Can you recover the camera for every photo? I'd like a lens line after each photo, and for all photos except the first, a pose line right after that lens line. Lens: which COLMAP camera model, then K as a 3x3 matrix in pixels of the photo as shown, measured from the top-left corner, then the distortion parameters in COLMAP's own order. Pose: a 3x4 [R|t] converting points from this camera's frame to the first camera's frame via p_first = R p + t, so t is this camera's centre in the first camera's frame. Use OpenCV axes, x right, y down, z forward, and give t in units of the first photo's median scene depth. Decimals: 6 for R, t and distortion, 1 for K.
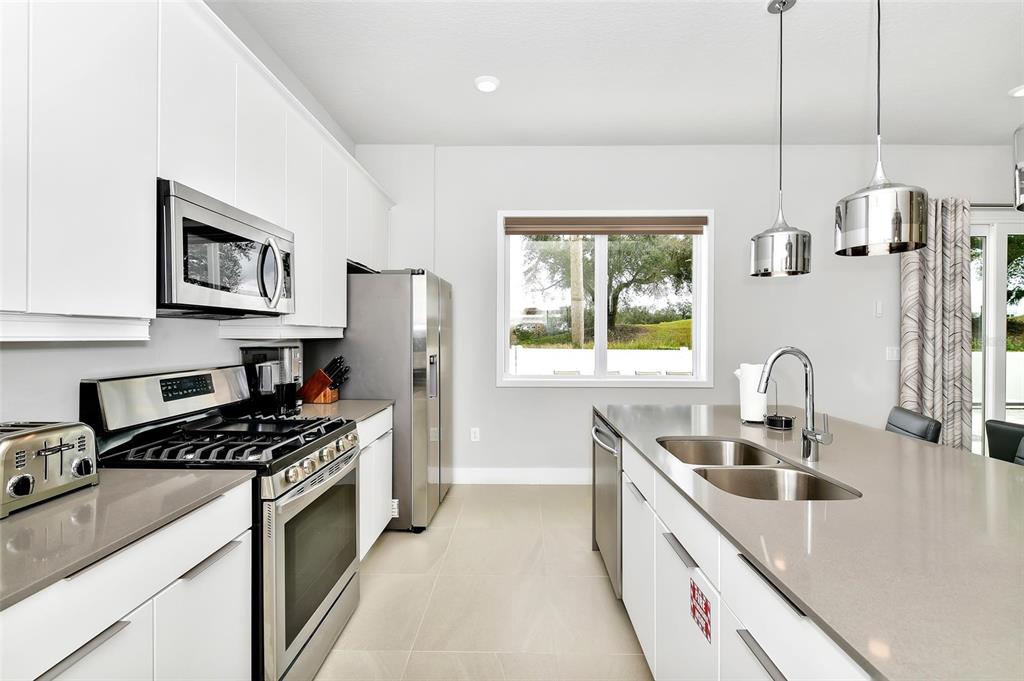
lens RADIAL K [[451.7, 0, 519.6], [0, 451.7, 335.1], [0, 0, 1]] dist [0.016028, -0.000749]
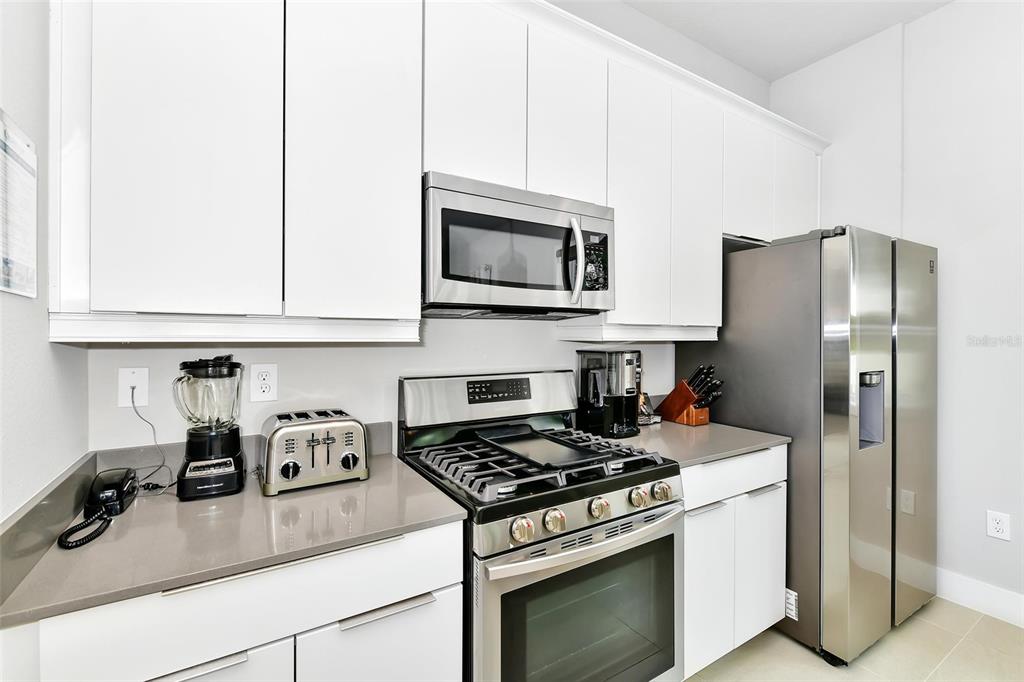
lens RADIAL K [[444.6, 0, 519.8], [0, 444.6, 336.4], [0, 0, 1]] dist [0.002412, -0.002001]
pose [[0.538439, -0.002450, -0.842661, 0.078785], [0.000745, 0.999997, -0.002432, 0.001875], [0.842664, 0.000681, 0.538439, 0.494229]]
